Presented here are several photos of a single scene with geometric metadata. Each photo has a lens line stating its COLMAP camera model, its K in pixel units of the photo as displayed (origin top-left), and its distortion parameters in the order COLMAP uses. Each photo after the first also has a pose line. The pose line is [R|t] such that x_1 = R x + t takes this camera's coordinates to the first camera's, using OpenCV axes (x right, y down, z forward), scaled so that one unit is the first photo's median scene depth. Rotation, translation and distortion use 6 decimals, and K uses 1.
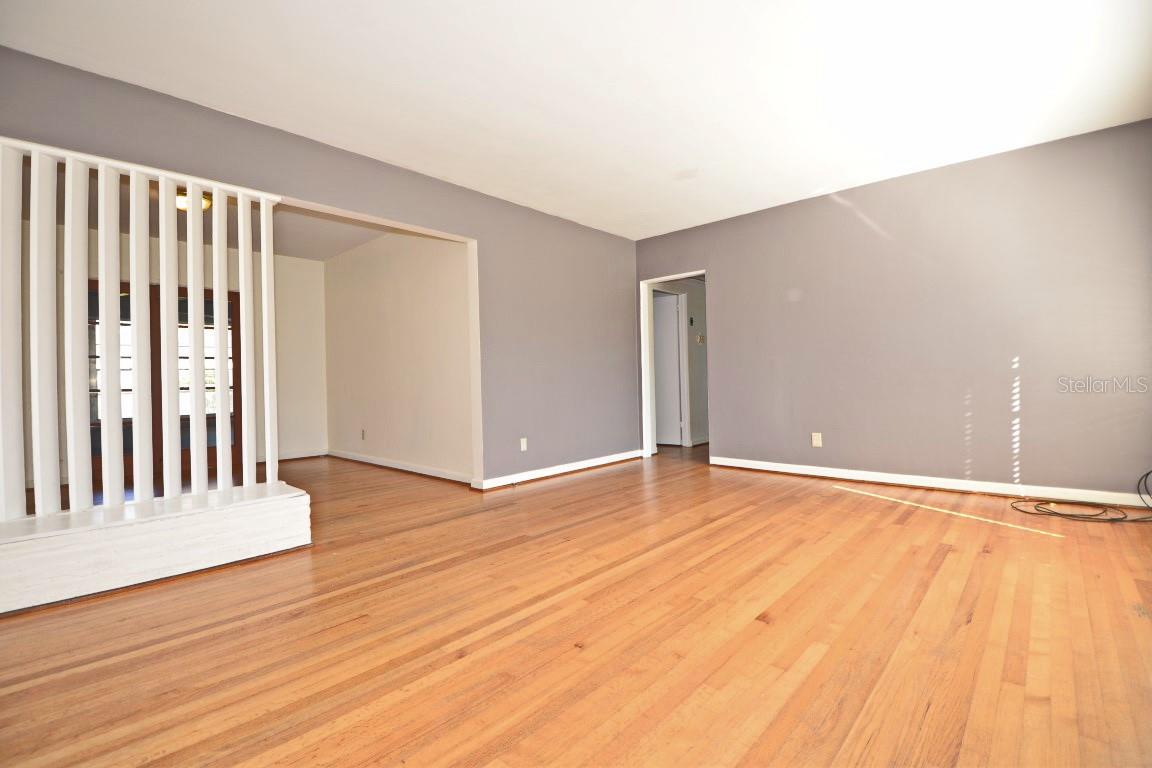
lens RADIAL K [[518.0, 0, 575.4], [0, 518.0, 378.8], [0, 0, 1]] dist [0.007903, -0.022306]
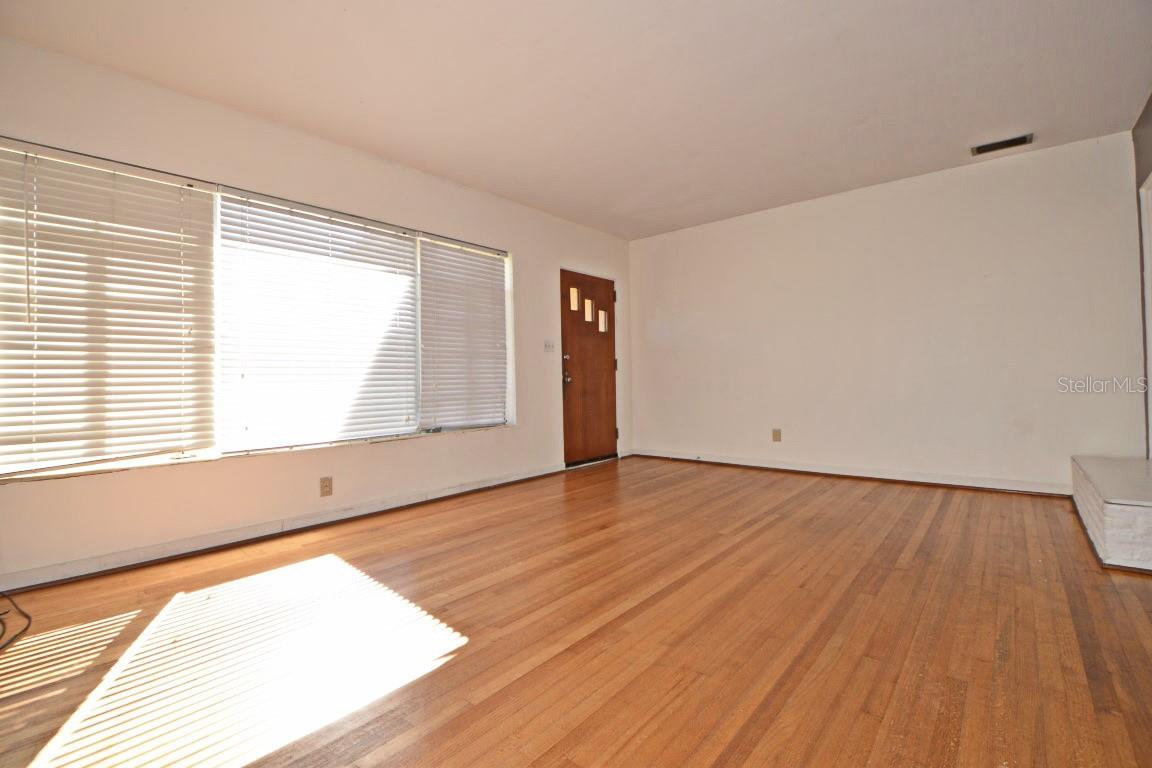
lens RADIAL K [[518.0, 0, 575.4], [0, 518.0, 378.8], [0, 0, 1]] dist [0.007903, -0.022306]
pose [[-0.998467, 0.034125, -0.043584, 0.347558], [0.033946, 0.999412, 0.004842, -0.004195], [0.043724, 0.003355, -0.999038, 1.797110]]
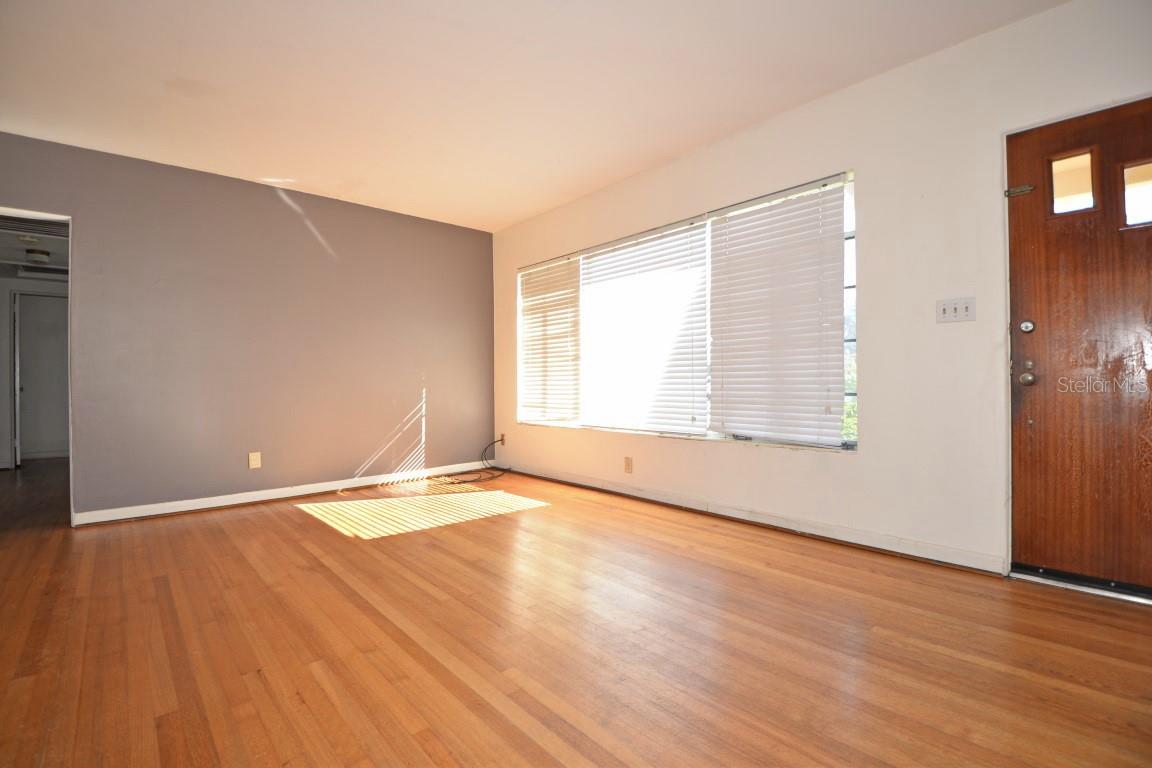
lens RADIAL K [[518.0, 0, 575.4], [0, 518.0, 378.8], [0, 0, 1]] dist [0.007903, -0.022306]
pose [[0.103702, 0.021456, 0.994377, -0.553157], [0.014960, 0.999621, -0.023129, 0.017204], [-0.994496, 0.017275, 0.103342, 0.618895]]
